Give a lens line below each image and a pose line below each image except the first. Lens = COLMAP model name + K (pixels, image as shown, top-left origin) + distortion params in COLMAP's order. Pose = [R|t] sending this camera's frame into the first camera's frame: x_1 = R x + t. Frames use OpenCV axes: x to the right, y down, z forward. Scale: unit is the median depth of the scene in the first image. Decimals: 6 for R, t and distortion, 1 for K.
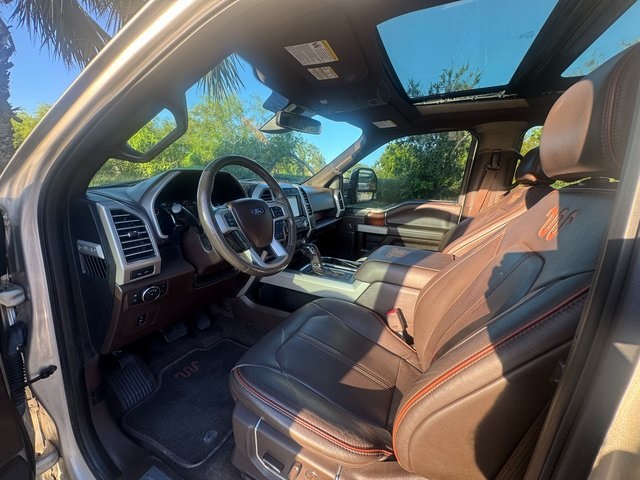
lens RADIAL K [[258.5, 0, 320.0], [0, 258.5, 240.0], [0, 0, 1]] dist [-0.003576, -0.000169]
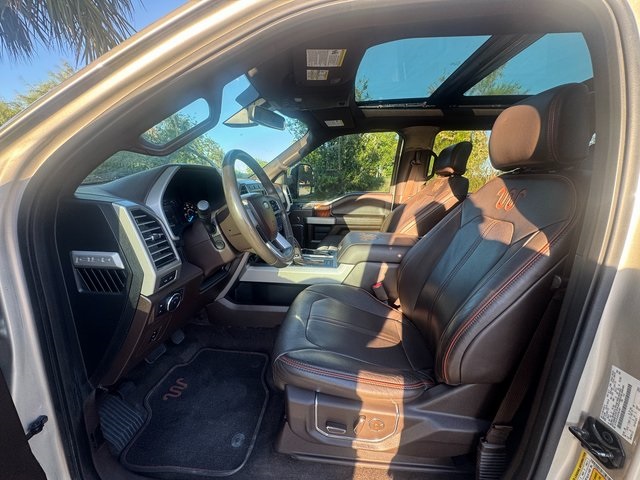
lens RADIAL K [[258.5, 0, 320.0], [0, 258.5, 240.0], [0, 0, 1]] dist [-0.003576, -0.000169]
pose [[0.935368, -0.101909, 0.338676, -0.260550], [0.097427, 0.994783, 0.030257, 0.008602], [-0.339992, 0.004695, 0.940417, -0.014402]]
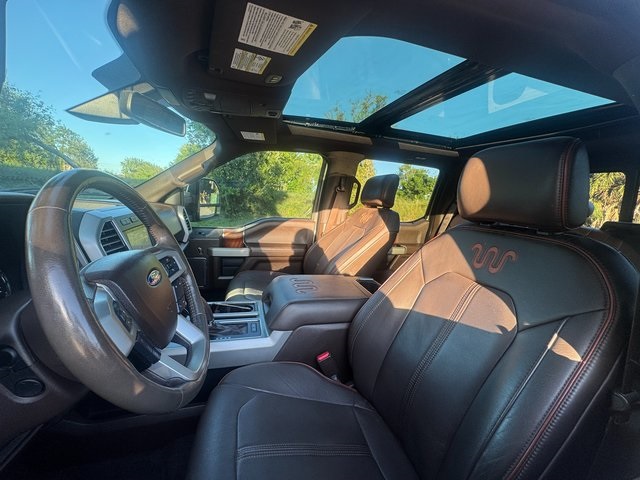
lens RADIAL K [[258.5, 0, 320.0], [0, 258.5, 240.0], [0, 0, 1]] dist [-0.003576, -0.000169]
pose [[0.742272, -0.090287, 0.663988, -0.217938], [0.099804, 0.994725, 0.023689, -0.108830], [-0.662624, 0.048685, 0.747368, 0.242373]]
